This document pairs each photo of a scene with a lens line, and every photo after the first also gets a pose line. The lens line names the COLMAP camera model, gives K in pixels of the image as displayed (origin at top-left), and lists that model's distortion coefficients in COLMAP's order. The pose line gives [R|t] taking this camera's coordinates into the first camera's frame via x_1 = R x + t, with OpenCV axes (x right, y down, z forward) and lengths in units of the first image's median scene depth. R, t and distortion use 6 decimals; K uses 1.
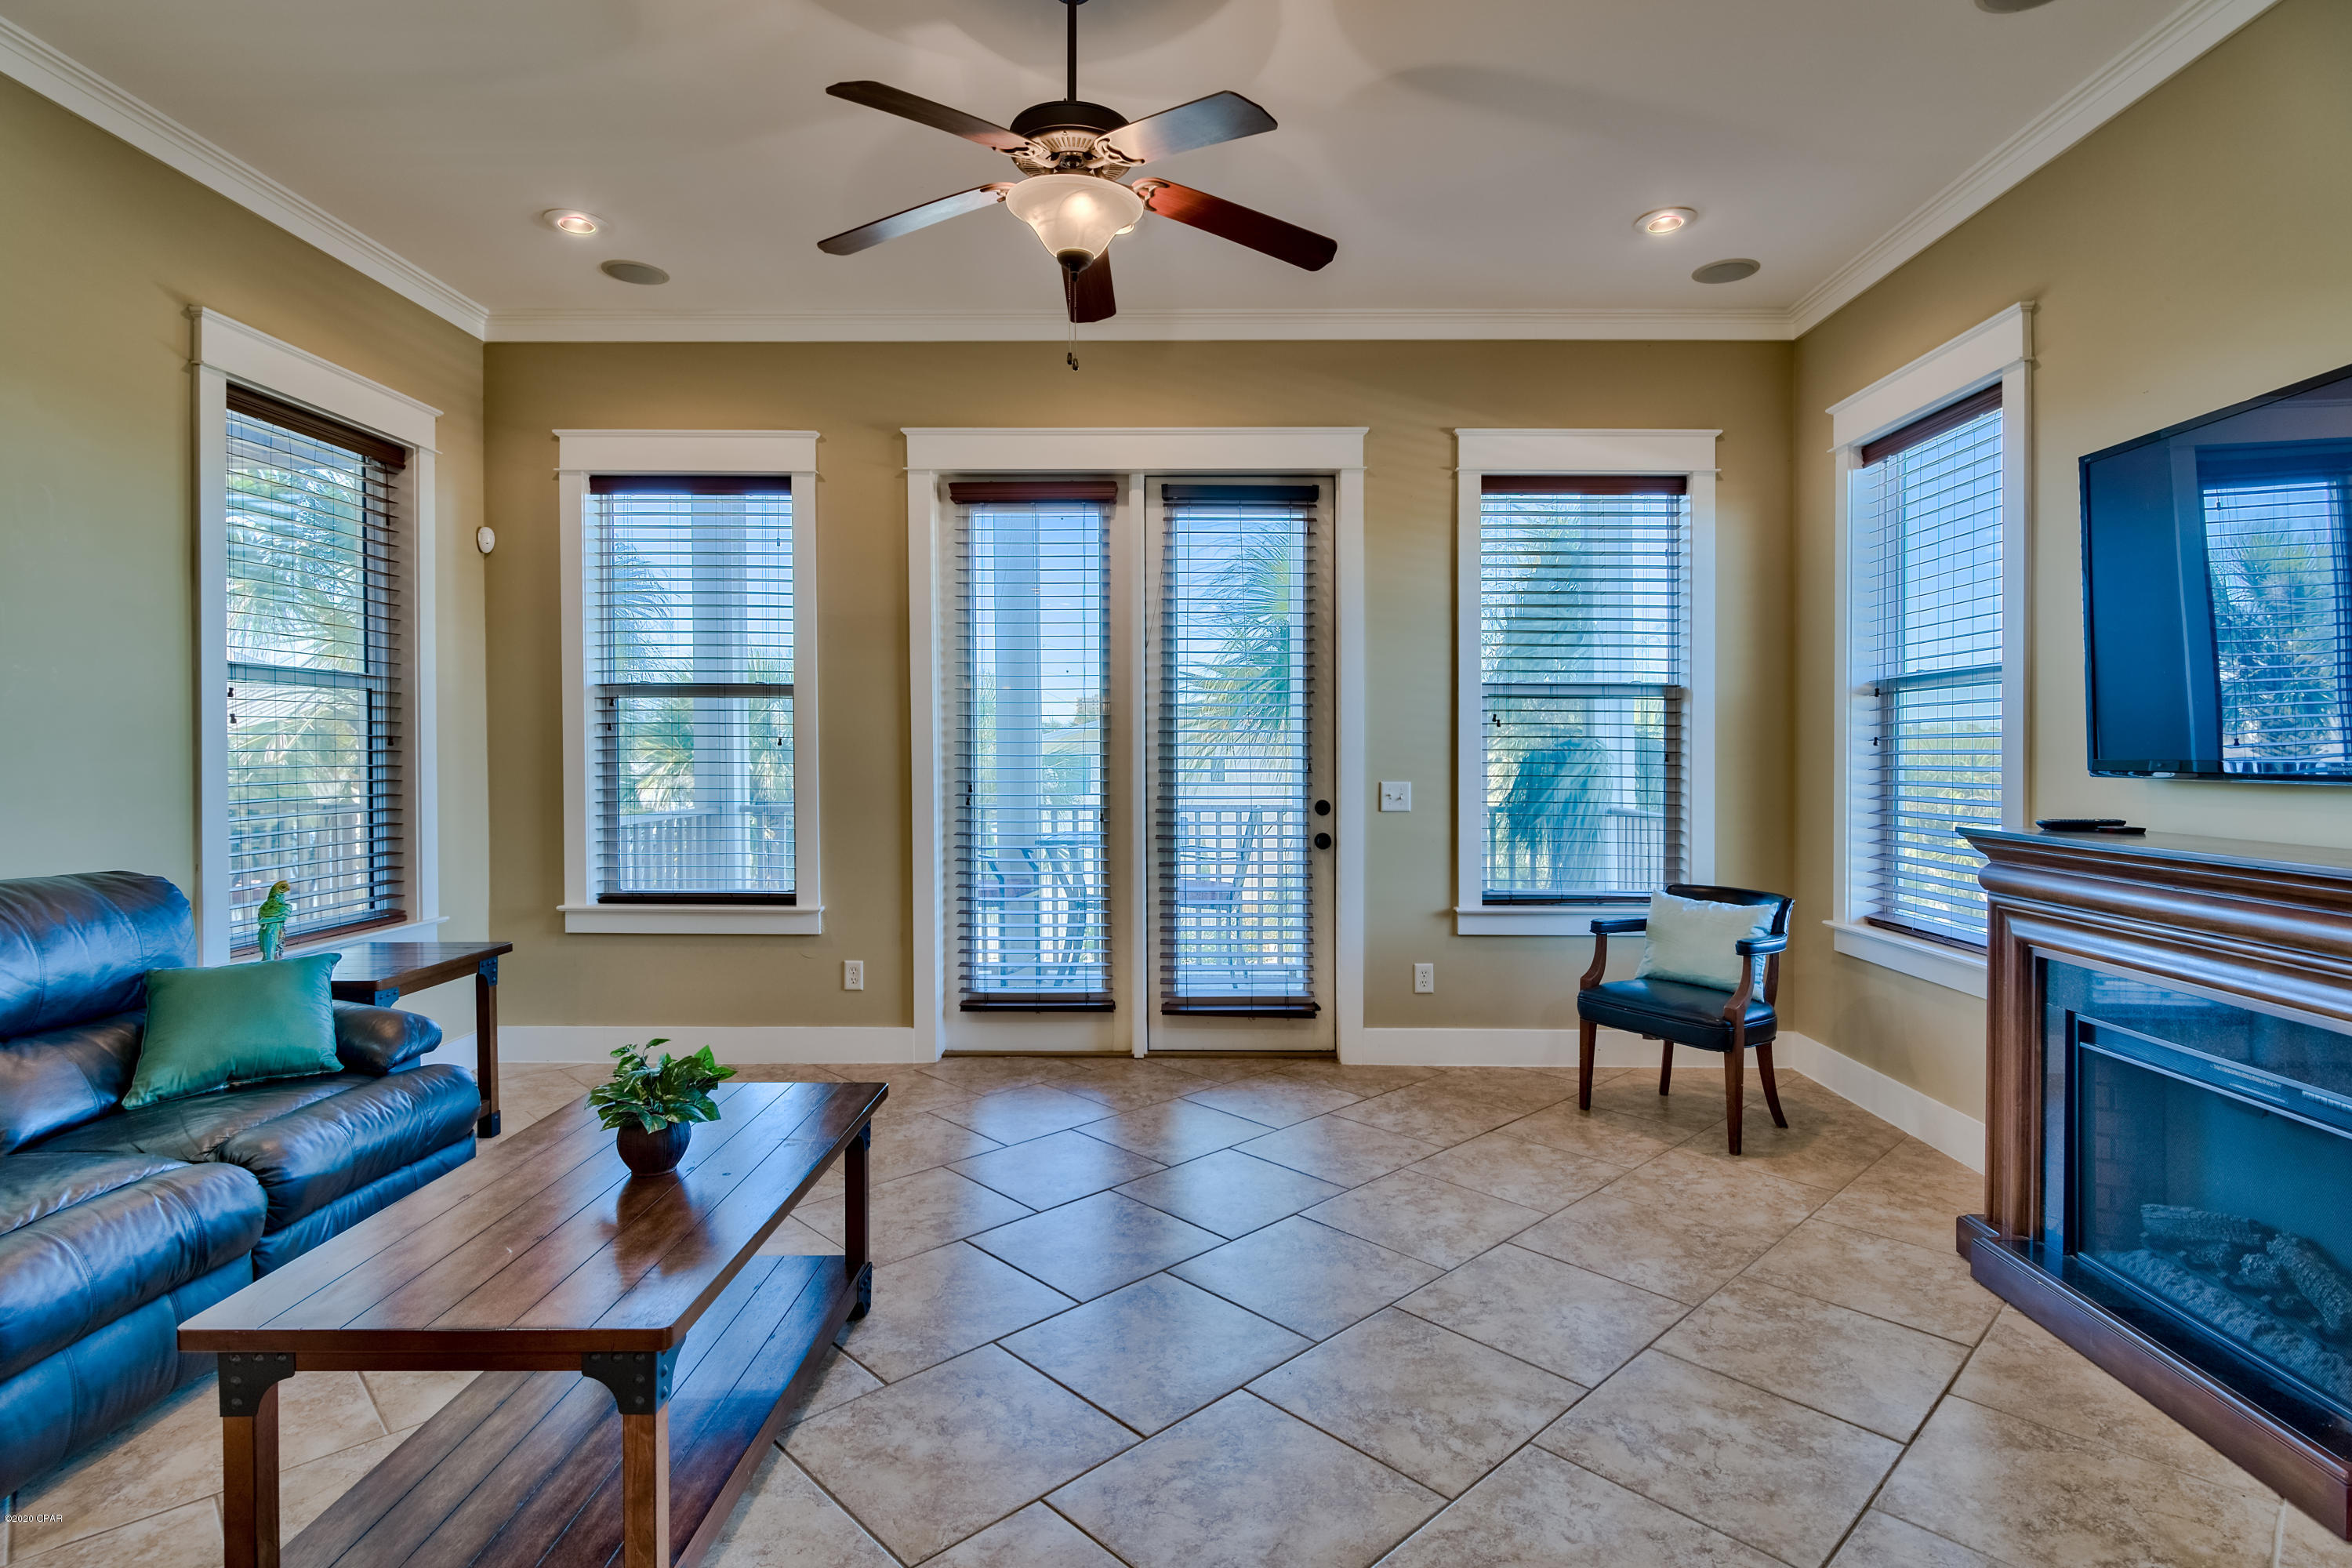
lens RADIAL K [[1166.2, 0, 1195.1], [0, 1166.2, 775.4], [0, 0, 1]] dist [-0.005540, -0.000247]
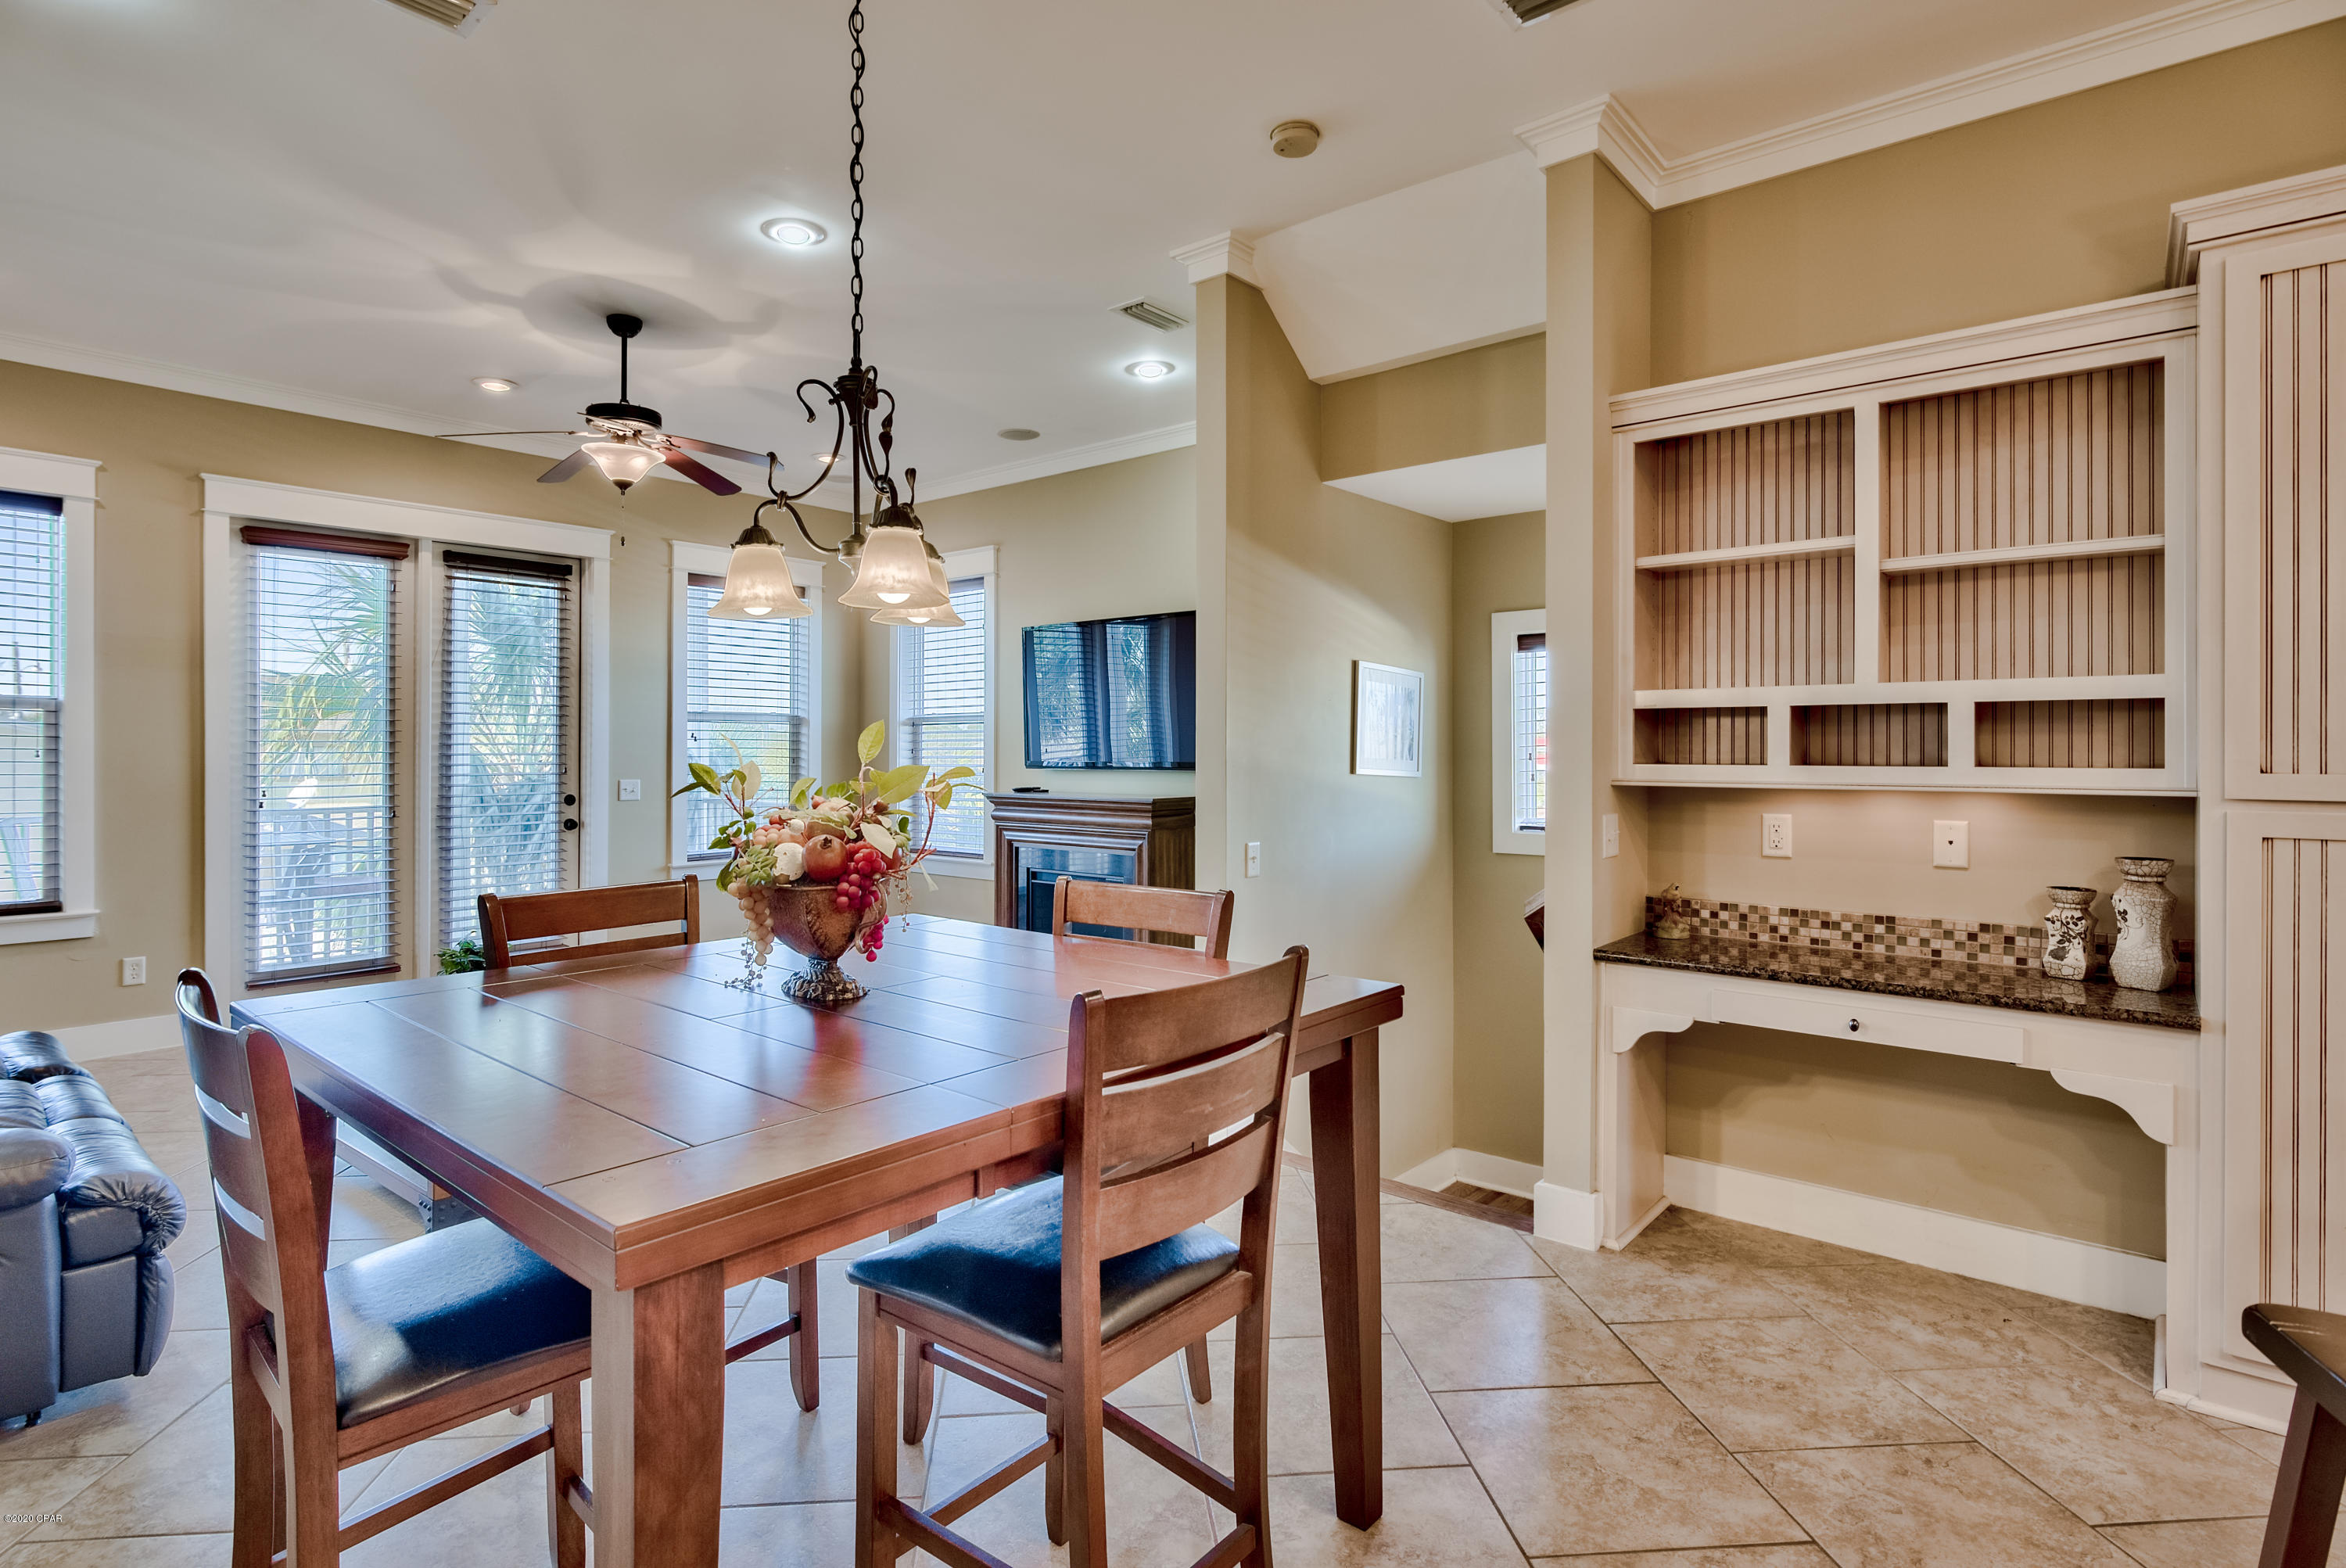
lens RADIAL K [[1163.2, 0, 1150.0], [0, 1163.2, 747.6], [0, 0, 1]] dist [-0.005540, -0.000247]
pose [[0.638524, -0.000271, 0.769602, -0.518367], [0.016239, 0.999782, -0.013121, -0.004495], [-0.769431, 0.020875, 0.638389, -0.404032]]
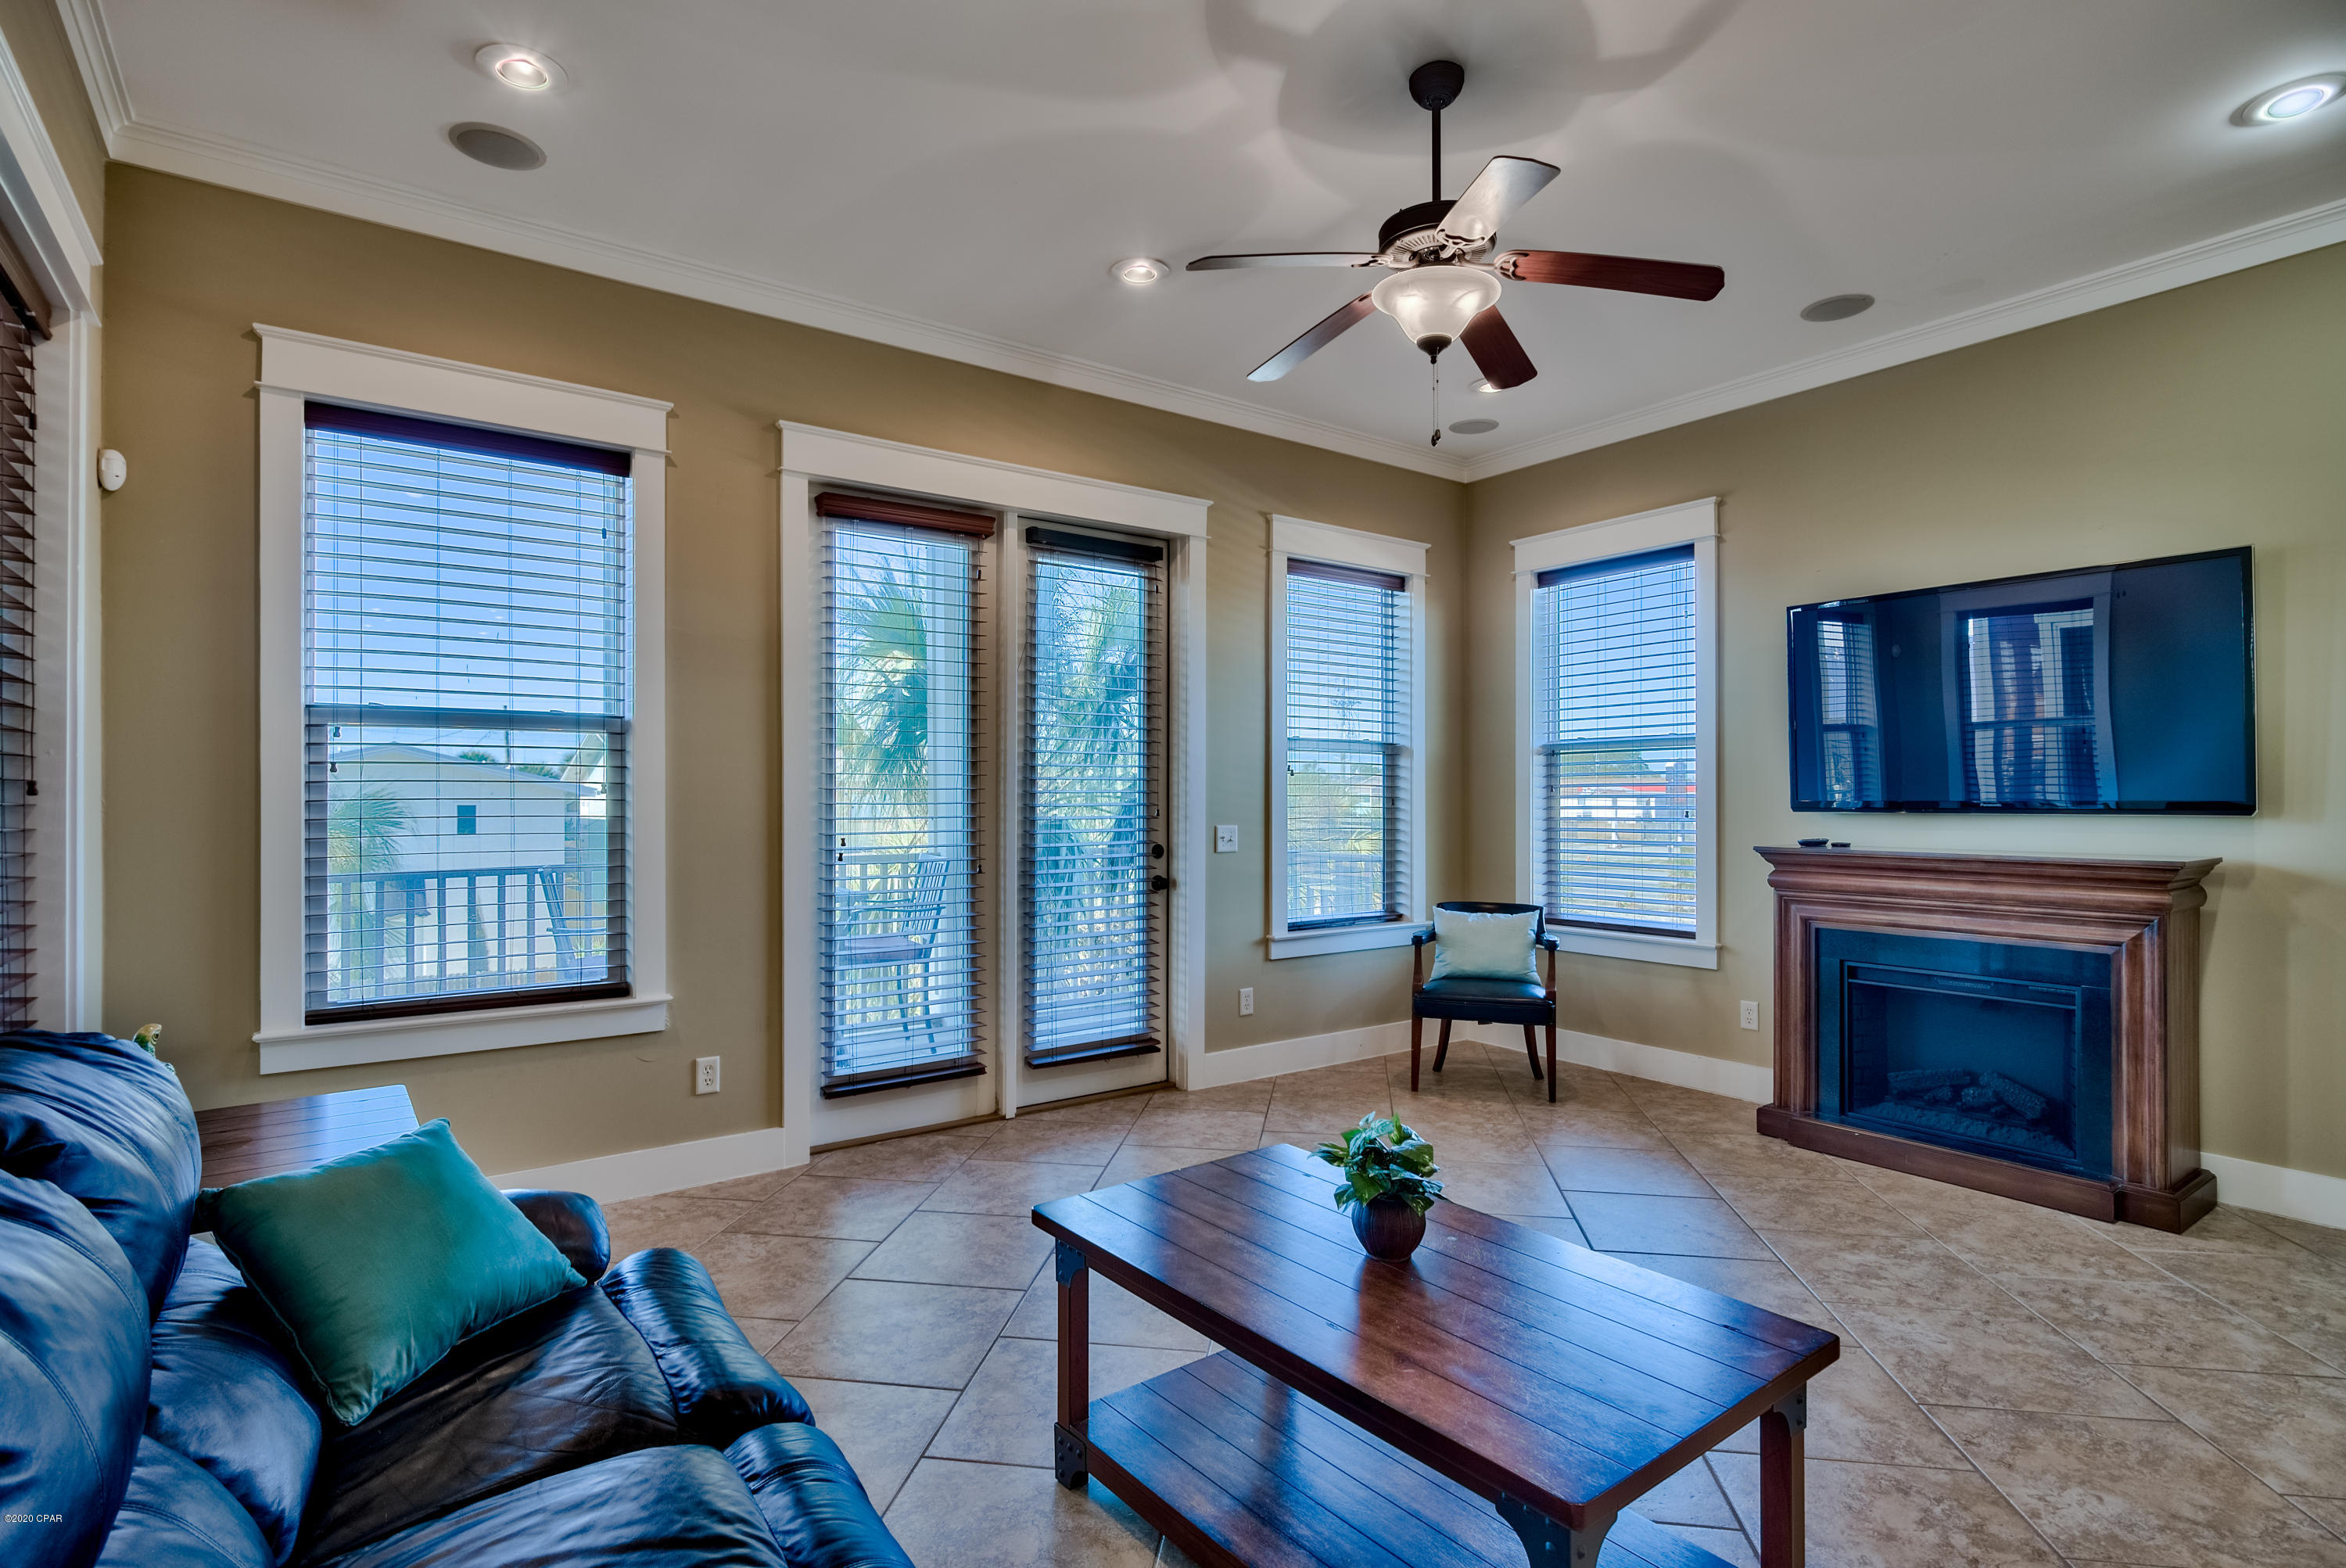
lens RADIAL K [[1163.2, 0, 1186.0], [0, 1163.2, 790.8], [0, 0, 1]] dist [-0.005540, -0.000247]
pose [[0.798642, -0.000693, 0.601806, -0.516894], [0.014669, 0.999725, -0.018316, -0.007368], [-0.601627, 0.023456, 0.798433, 0.147440]]
